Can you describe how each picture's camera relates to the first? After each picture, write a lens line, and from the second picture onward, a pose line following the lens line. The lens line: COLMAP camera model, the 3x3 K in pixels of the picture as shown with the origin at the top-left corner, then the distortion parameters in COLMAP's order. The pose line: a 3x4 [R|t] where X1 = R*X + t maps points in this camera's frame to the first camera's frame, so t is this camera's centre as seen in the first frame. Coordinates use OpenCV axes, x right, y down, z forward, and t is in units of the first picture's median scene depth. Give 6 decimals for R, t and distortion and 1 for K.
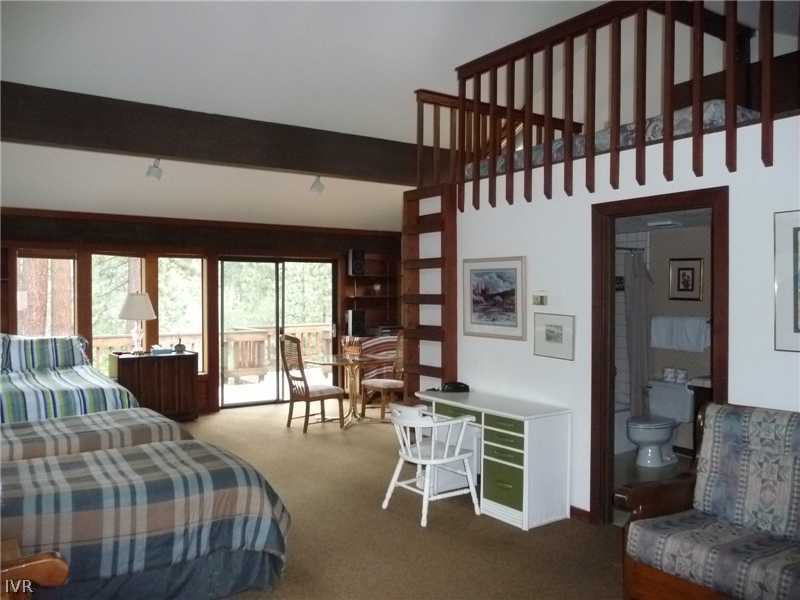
lens RADIAL K [[669.4, 0, 400.0], [0, 669.4, 300.0], [0, 0, 1]] dist [-0.041680, 0.030088]
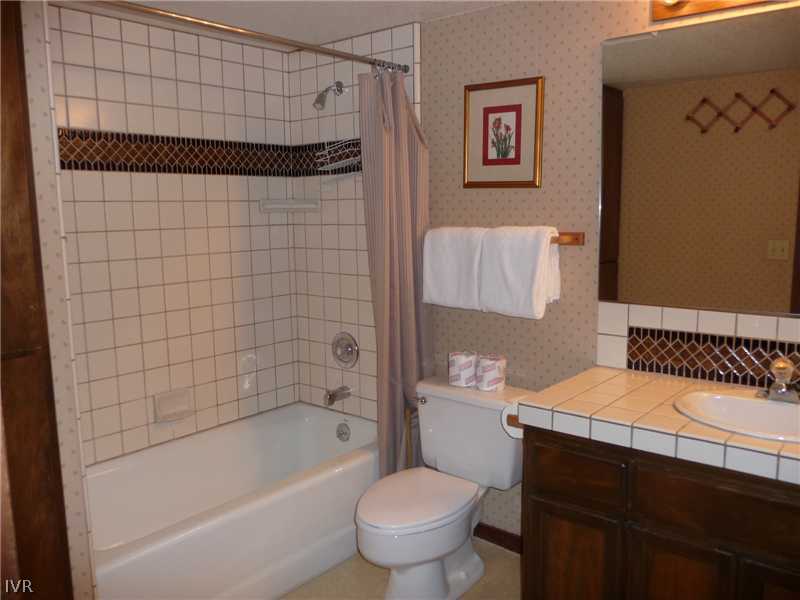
lens RADIAL K [[669.4, 0, 400.0], [0, 669.4, 300.0], [0, 0, 1]] dist [-0.041680, 0.030088]
pose [[0.962194, -0.051016, 0.267546, 0.256152], [0.014373, 0.990444, 0.137166, 0.011656], [-0.271987, -0.128135, 0.953732, 0.615894]]
